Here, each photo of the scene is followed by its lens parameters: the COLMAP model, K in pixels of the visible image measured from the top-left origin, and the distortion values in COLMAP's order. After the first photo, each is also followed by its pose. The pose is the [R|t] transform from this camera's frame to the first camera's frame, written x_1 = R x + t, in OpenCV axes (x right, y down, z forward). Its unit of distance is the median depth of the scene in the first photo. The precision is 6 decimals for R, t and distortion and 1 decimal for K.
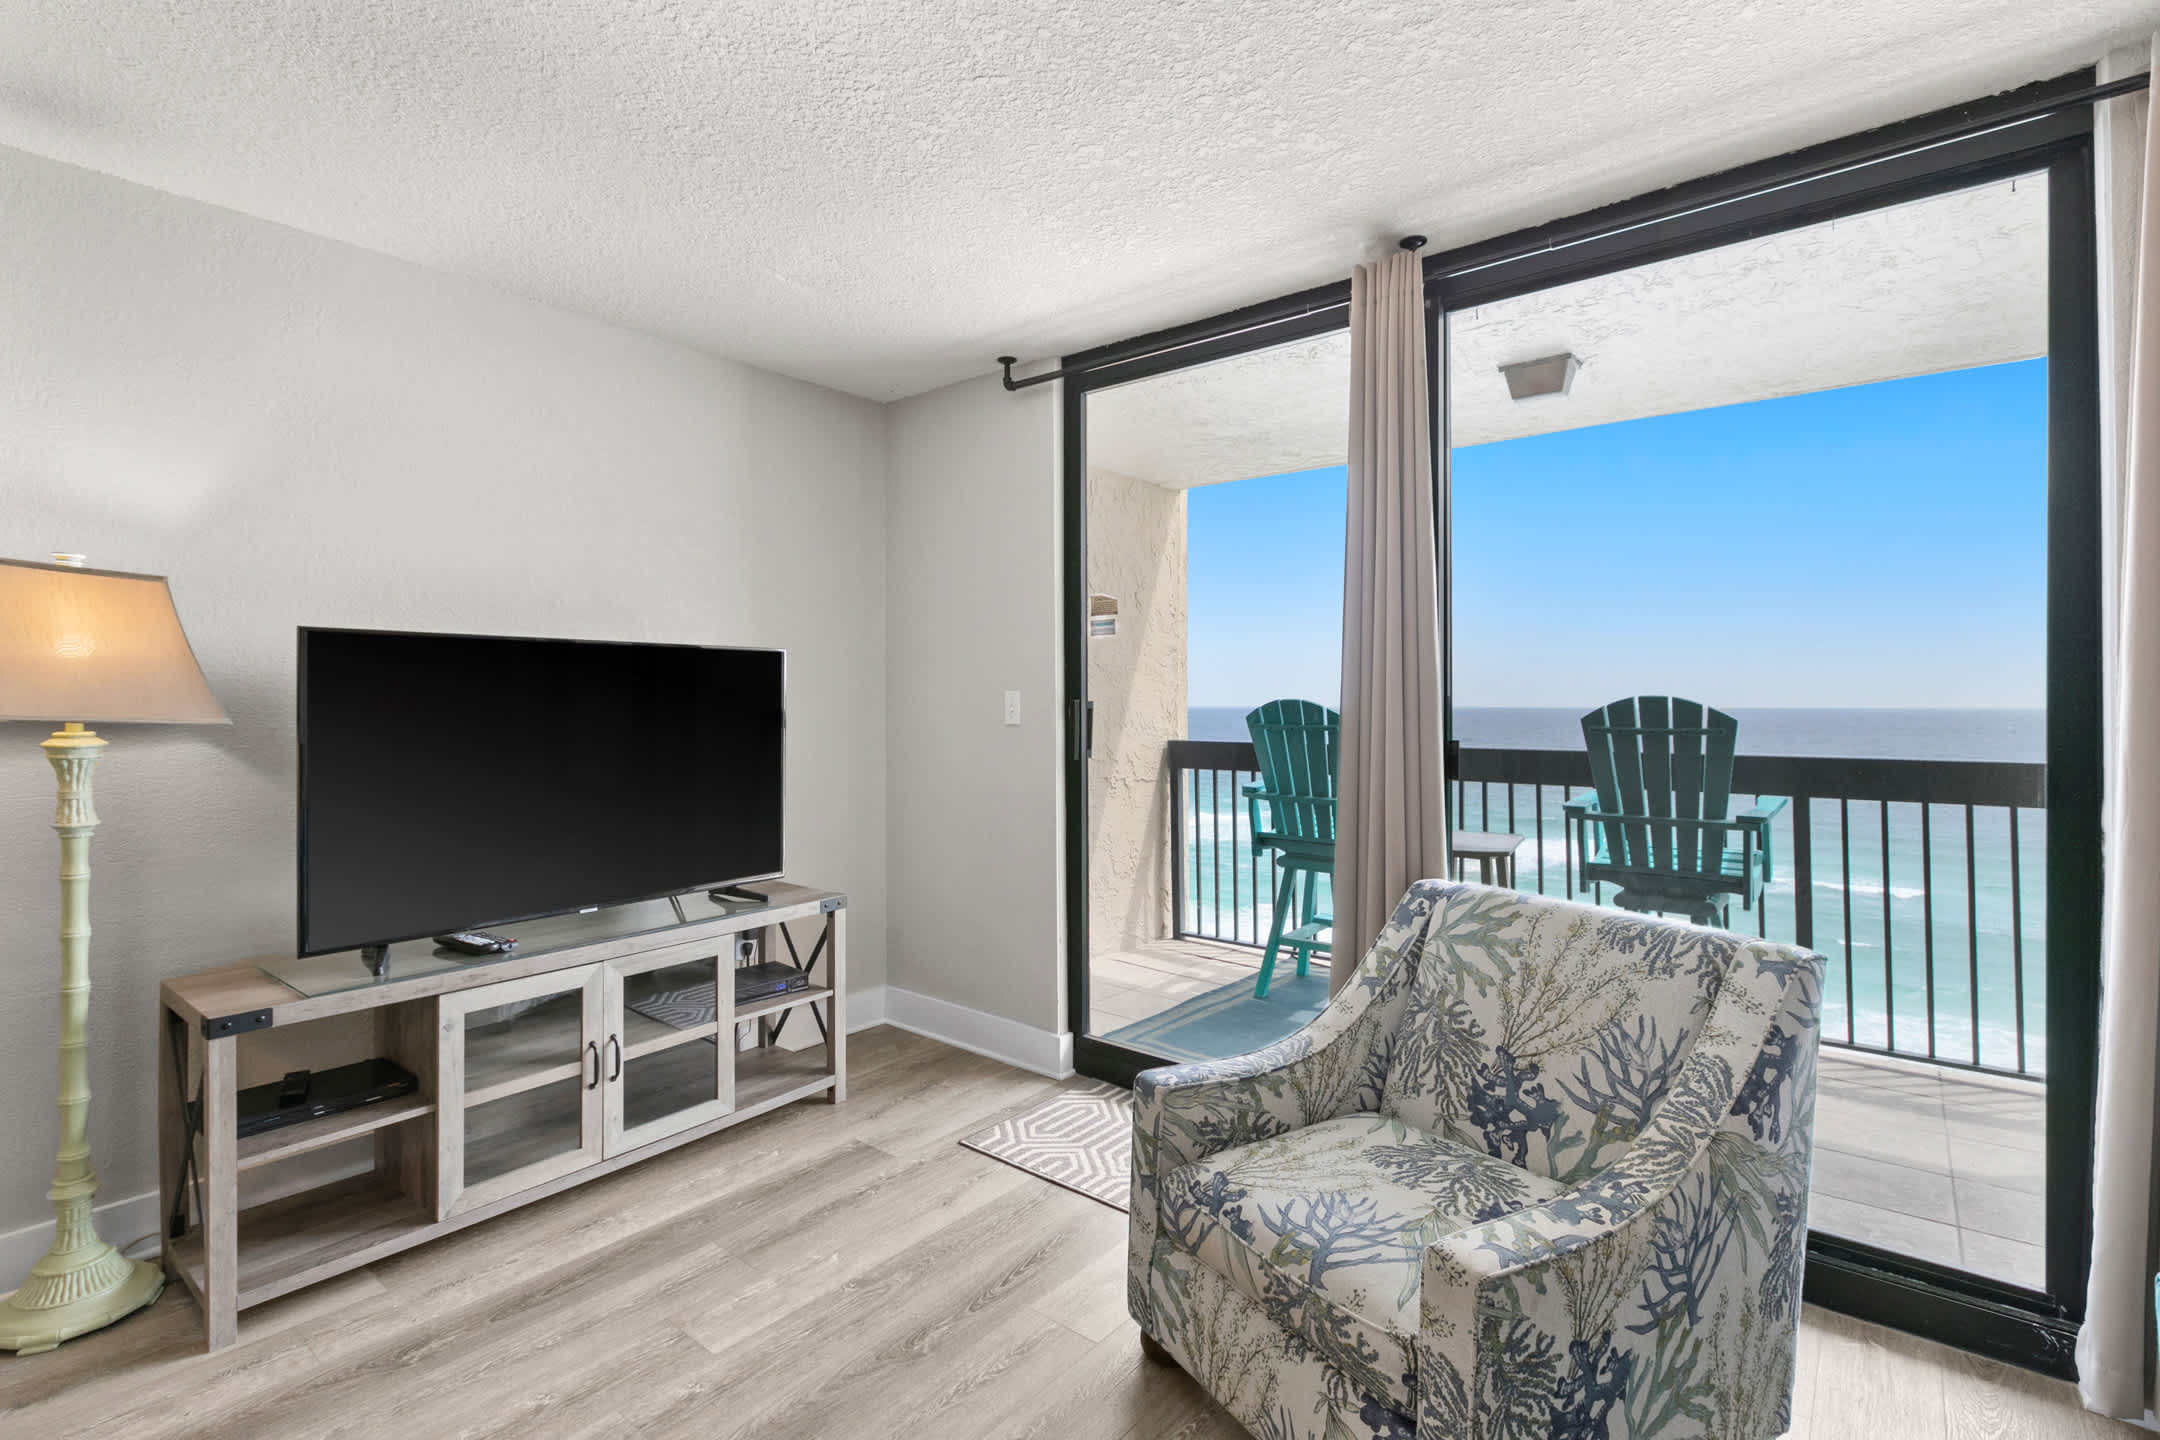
lens RADIAL K [[1004.1, 0, 1078.6], [0, 1004.1, 701.4], [0, 0, 1]] dist [-0.000497, 0.000118]
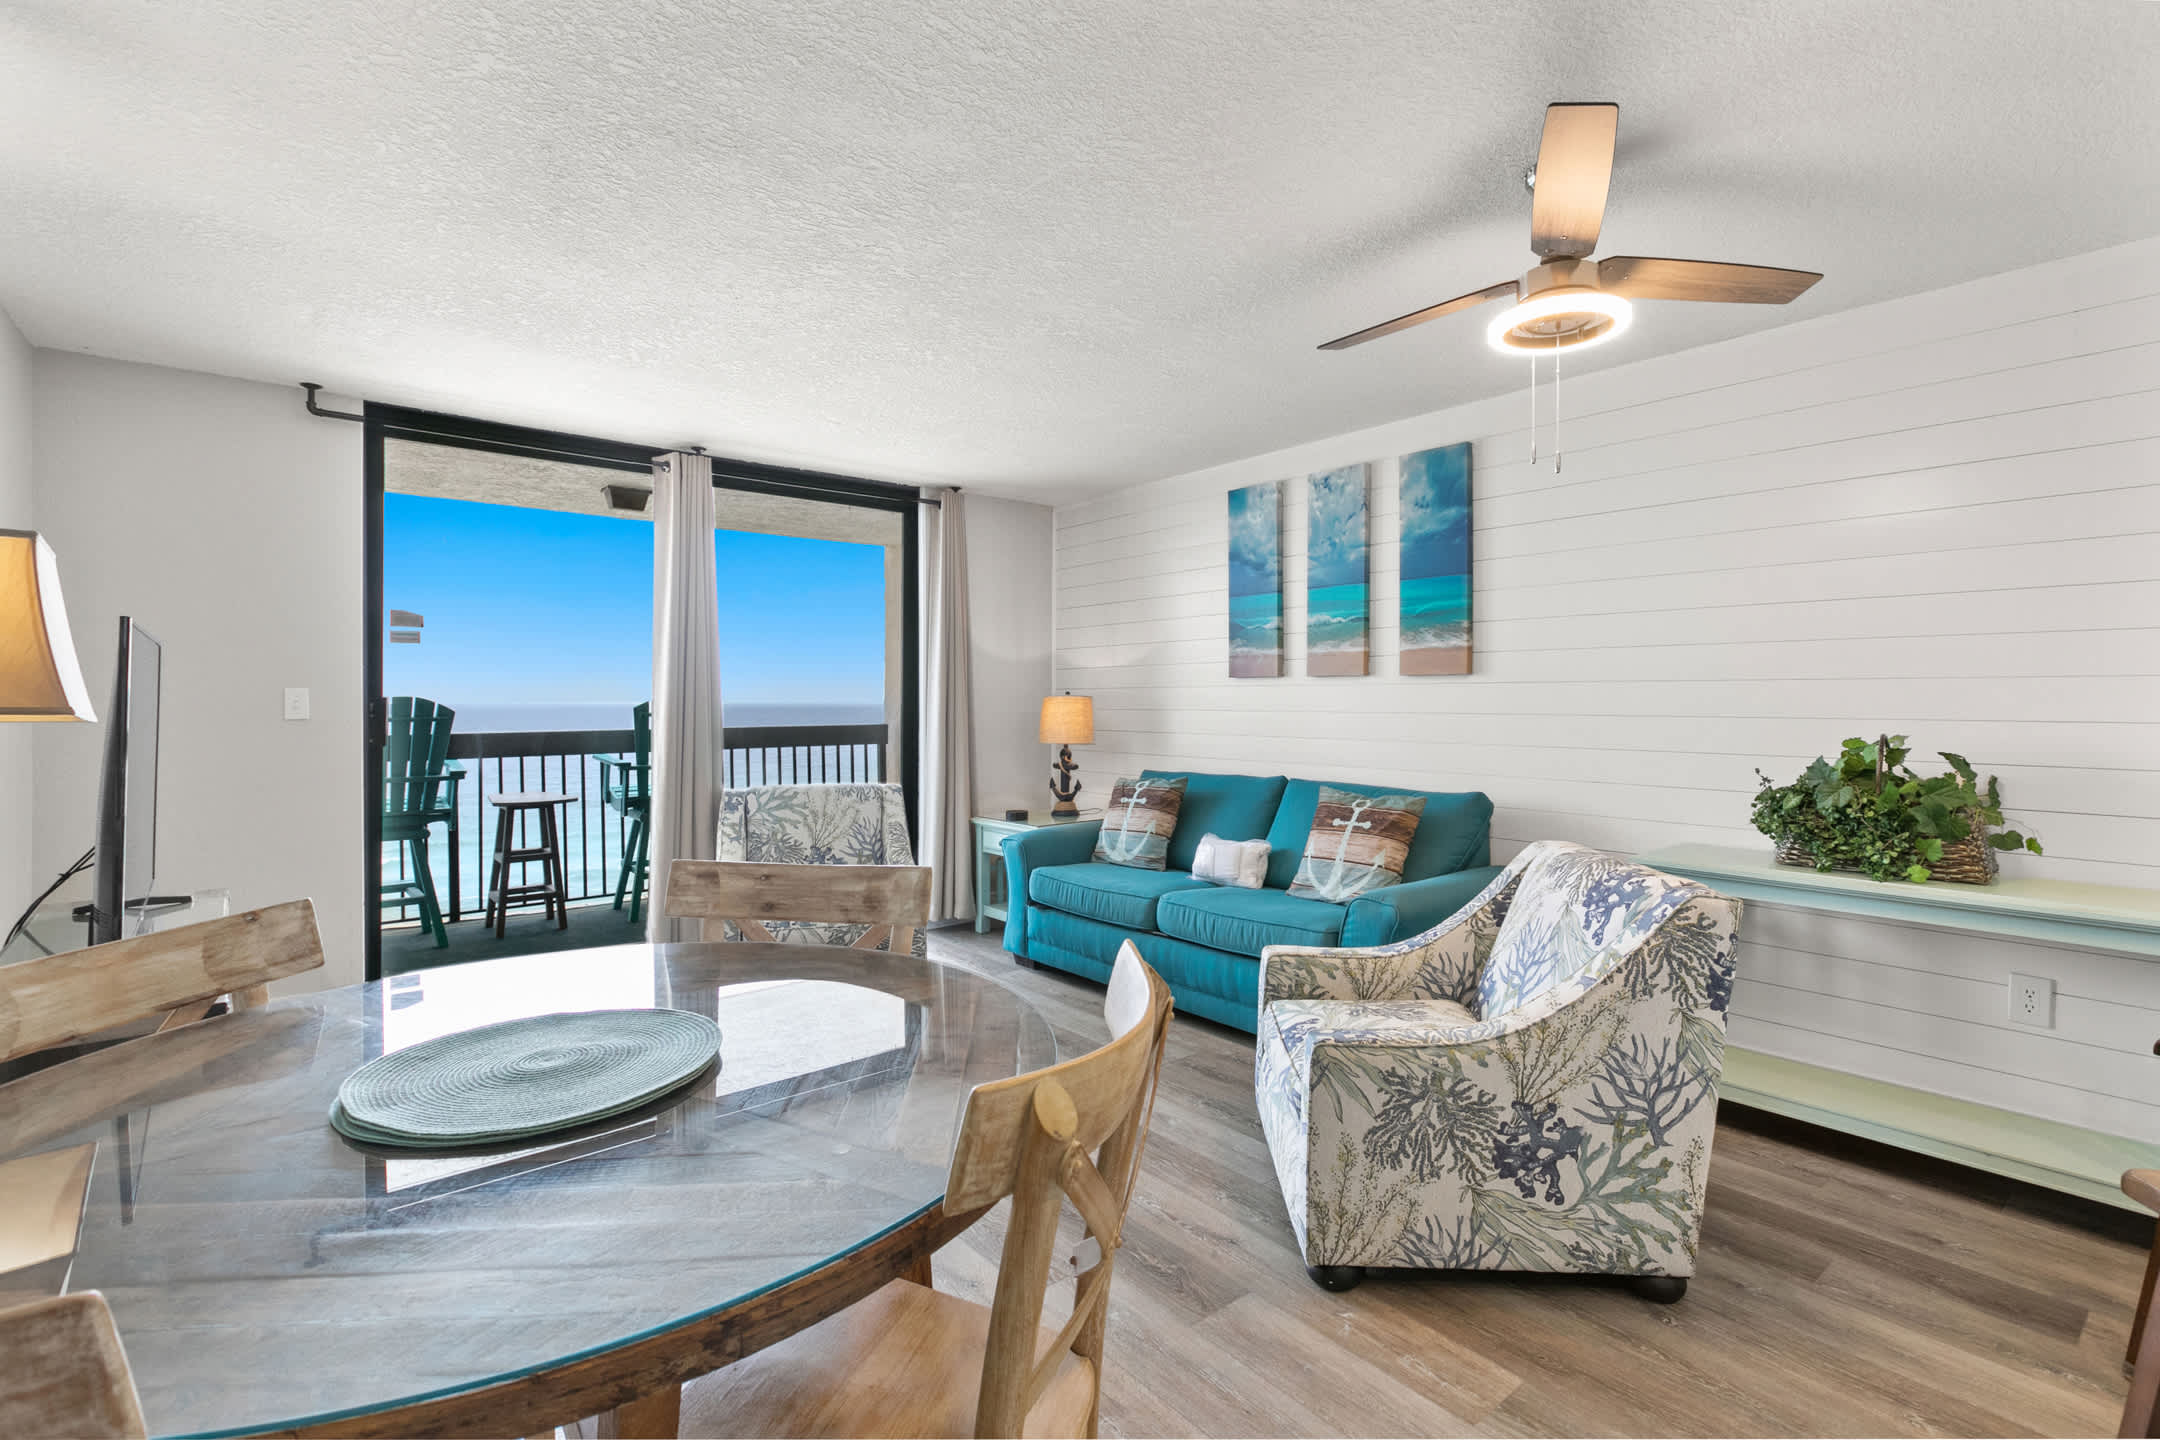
lens RADIAL K [[990.3, 0, 1080.8], [0, 990.3, 691.5], [0, 0, 1]] dist [0.001801, 0.000294]
pose [[0.199788, 0.006798, 0.979815, -1.560371], [-0.000029, 0.999976, -0.006932, 0.001415], [-0.979839, 0.001356, 0.199784, -0.062590]]
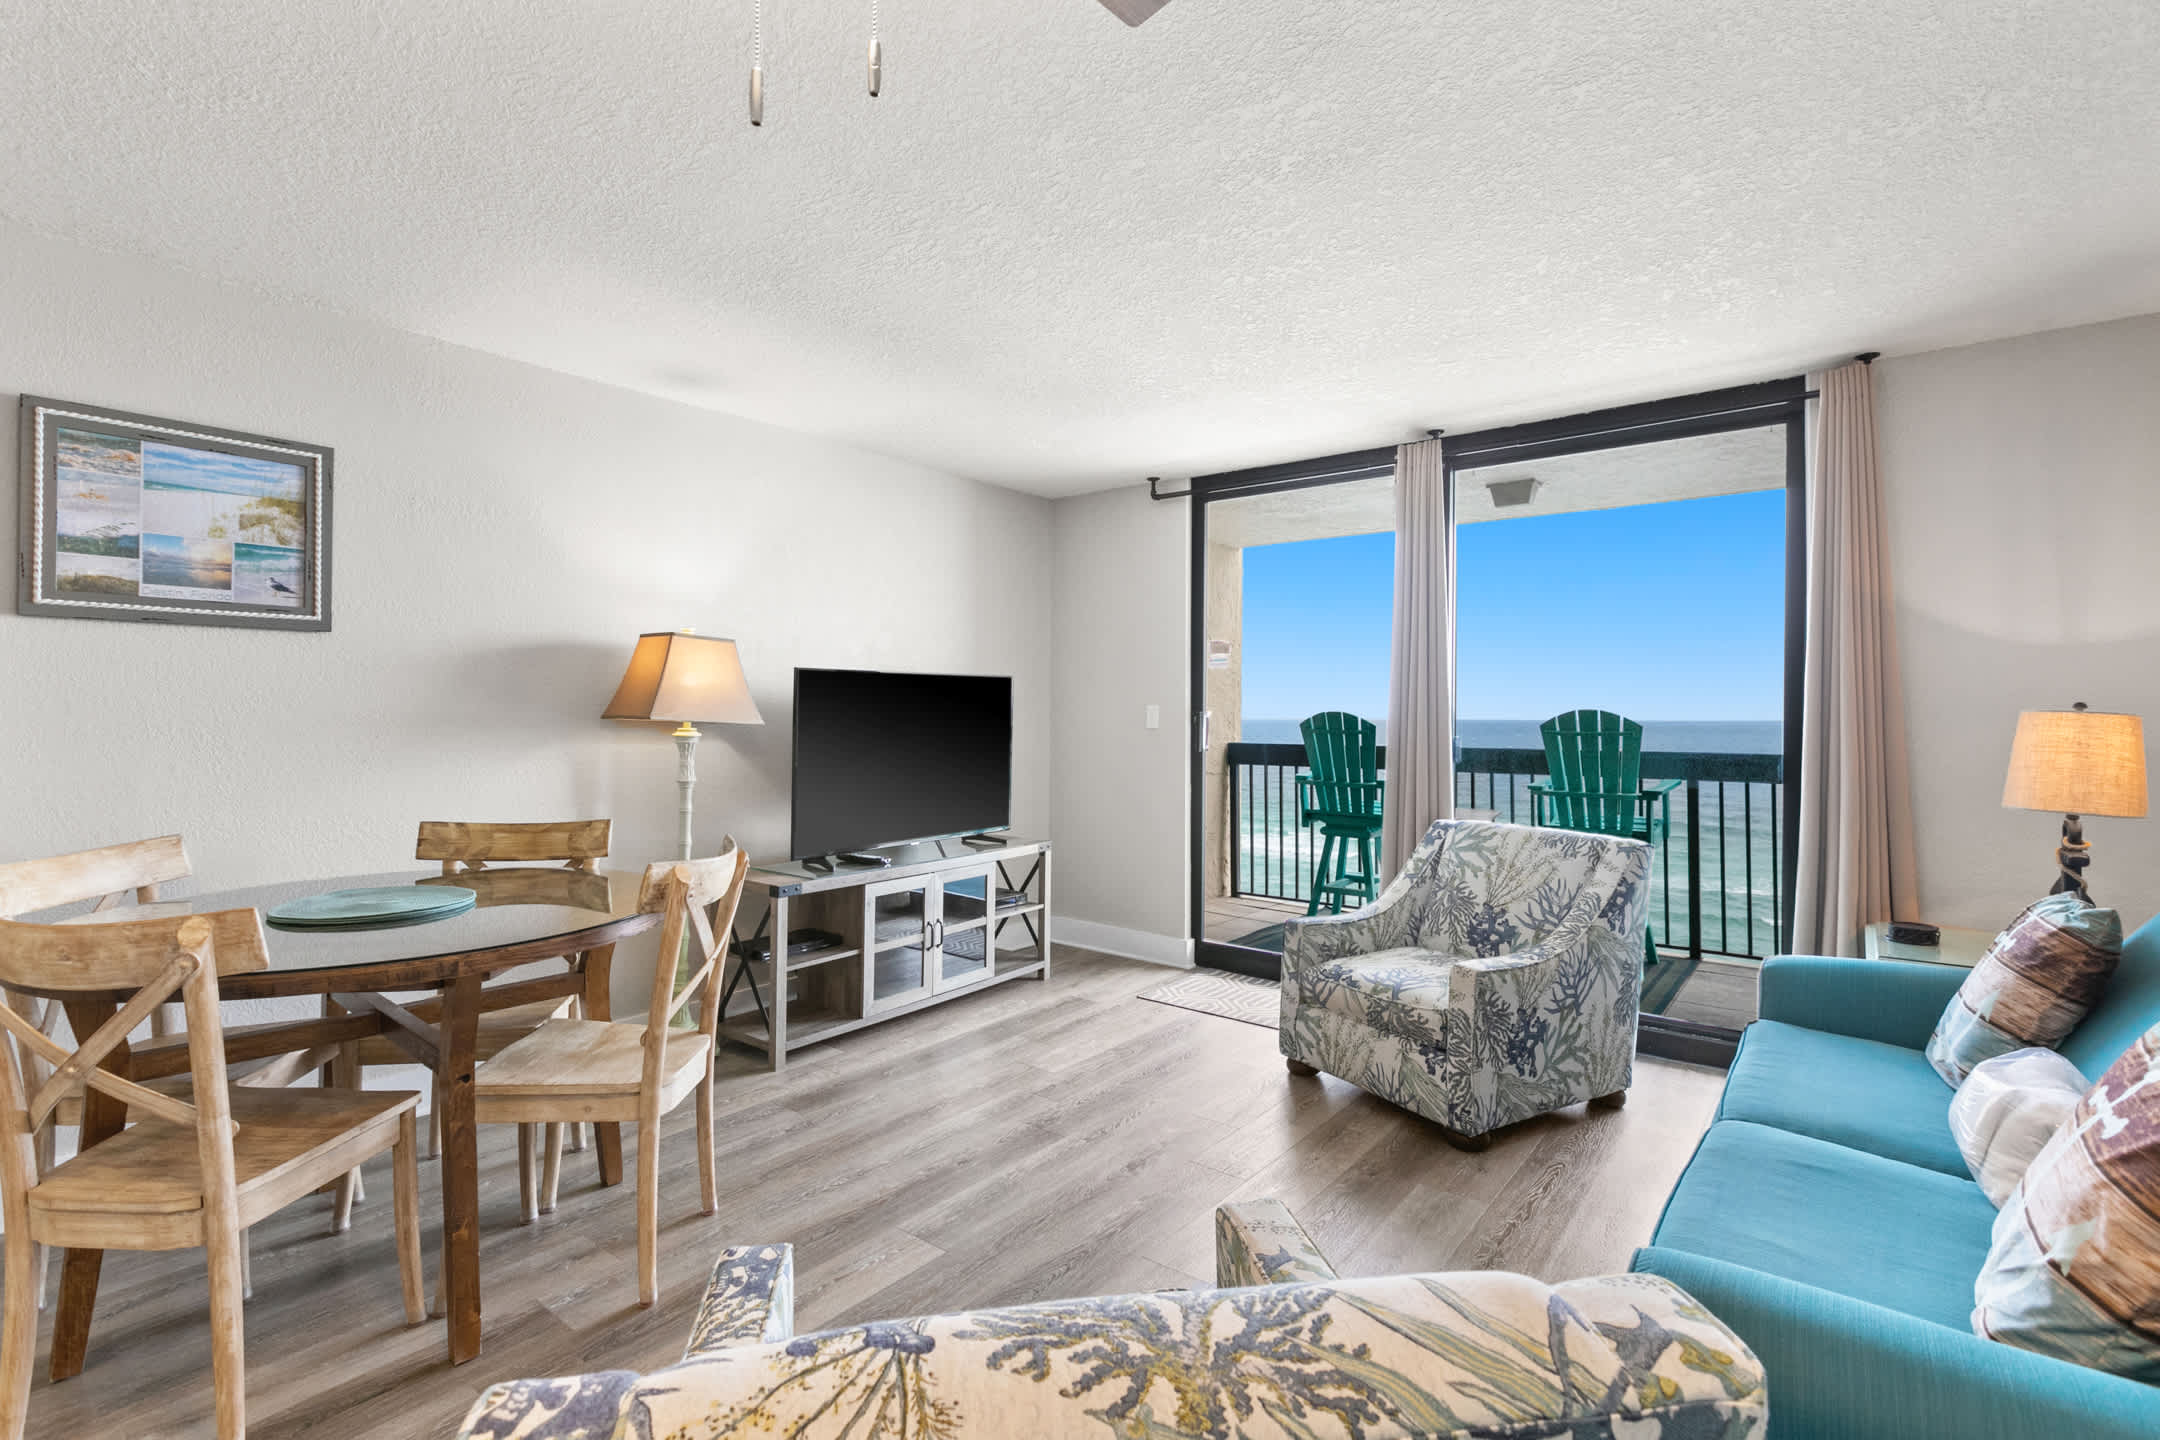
lens RADIAL K [[1003.6, 0, 1080.0], [0, 1003.6, 720.0], [0, 0, 1]] dist [-0.000204, -0.000712]
pose [[0.999868, 0.002906, 0.015968, -0.317493], [-0.003038, 0.999961, 0.008259, -0.000818], [-0.015944, -0.008306, 0.999838, -0.740893]]
